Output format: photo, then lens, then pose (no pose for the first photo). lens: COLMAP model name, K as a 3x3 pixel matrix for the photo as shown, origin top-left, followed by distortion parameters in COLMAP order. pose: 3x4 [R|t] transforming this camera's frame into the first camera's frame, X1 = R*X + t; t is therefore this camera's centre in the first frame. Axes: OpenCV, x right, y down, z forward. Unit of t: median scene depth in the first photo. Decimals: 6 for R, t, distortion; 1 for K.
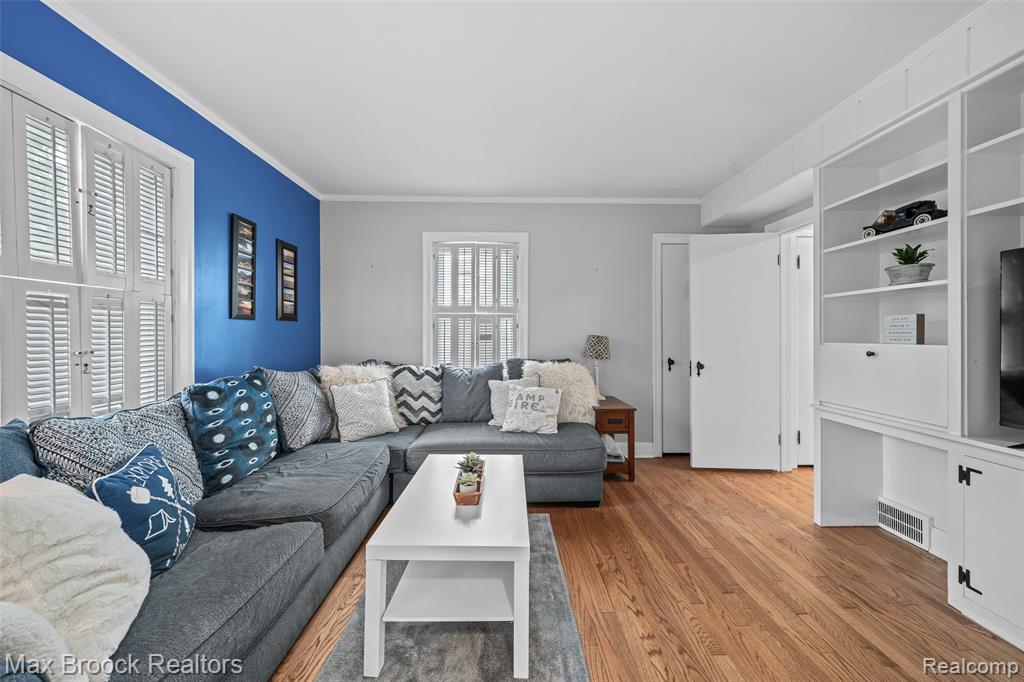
lens RADIAL K [[355.6, 0, 510.7], [0, 355.6, 338.1], [0, 0, 1]] dist [-0.004554, 0.000004]
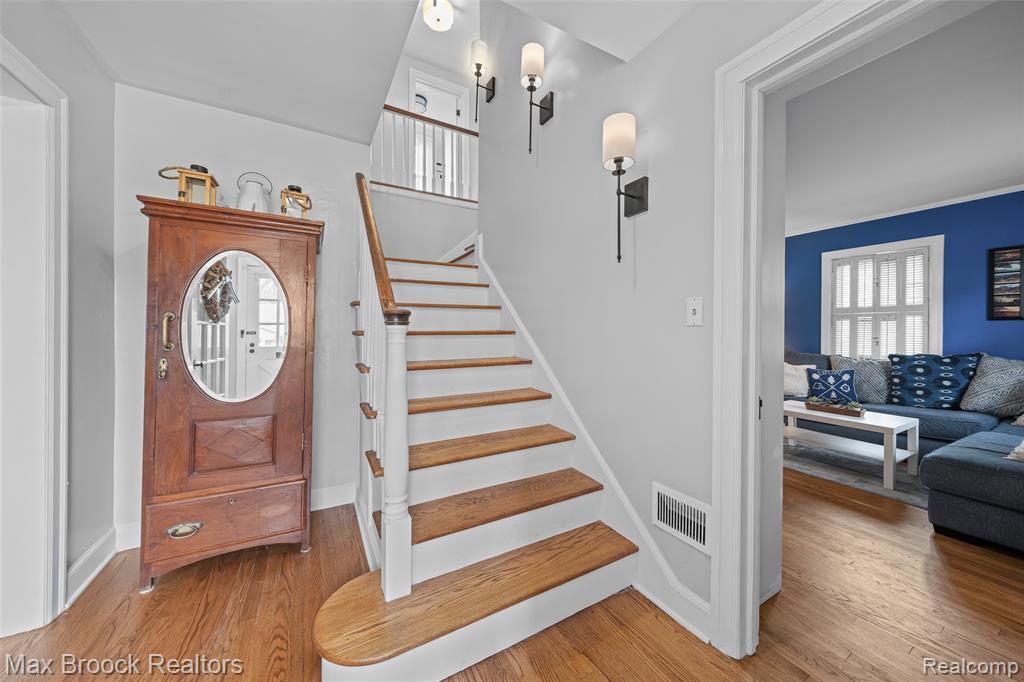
lens RADIAL K [[355.6, 0, 516.0], [0, 355.6, 331.4], [0, 0, 1]] dist [-0.004554, 0.000004]
pose [[-0.879851, -0.001986, -0.475245, 1.950623], [-0.007908, 0.999914, 0.010463, -0.009944], [0.475183, 0.012964, -0.879791, 1.604200]]
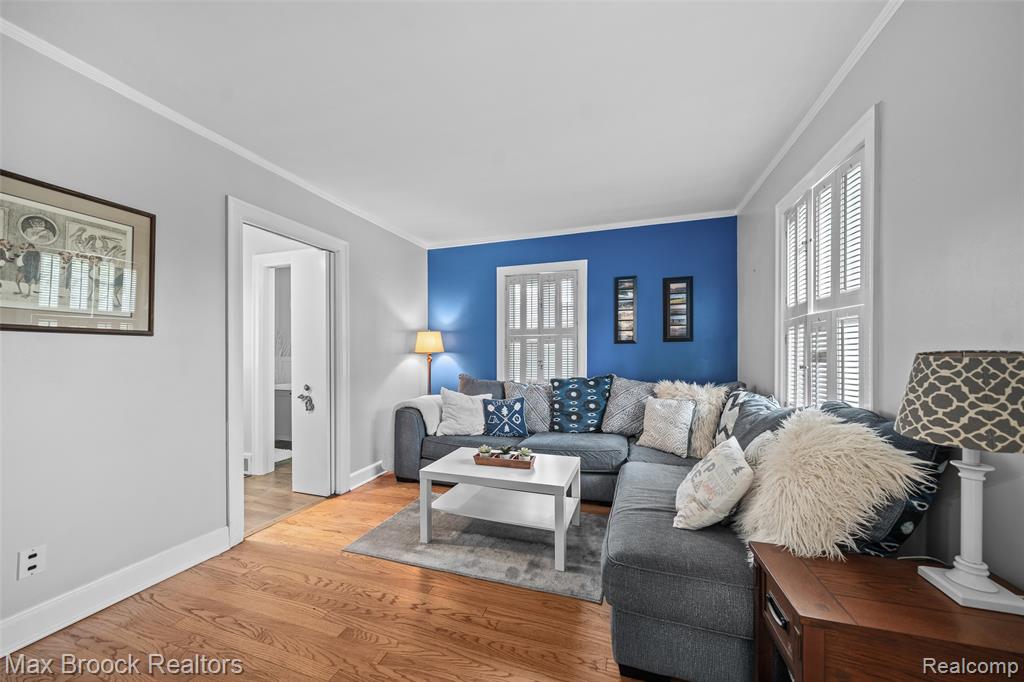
lens RADIAL K [[355.6, 0, 518.3], [0, 355.6, 356.2], [0, 0, 1]] dist [-0.004554, 0.000004]
pose [[-0.324237, 0.002471, -0.945973, 1.020648], [-0.005580, 0.999974, 0.004524, -0.003768], [0.945960, 0.006745, -0.324214, 1.306275]]
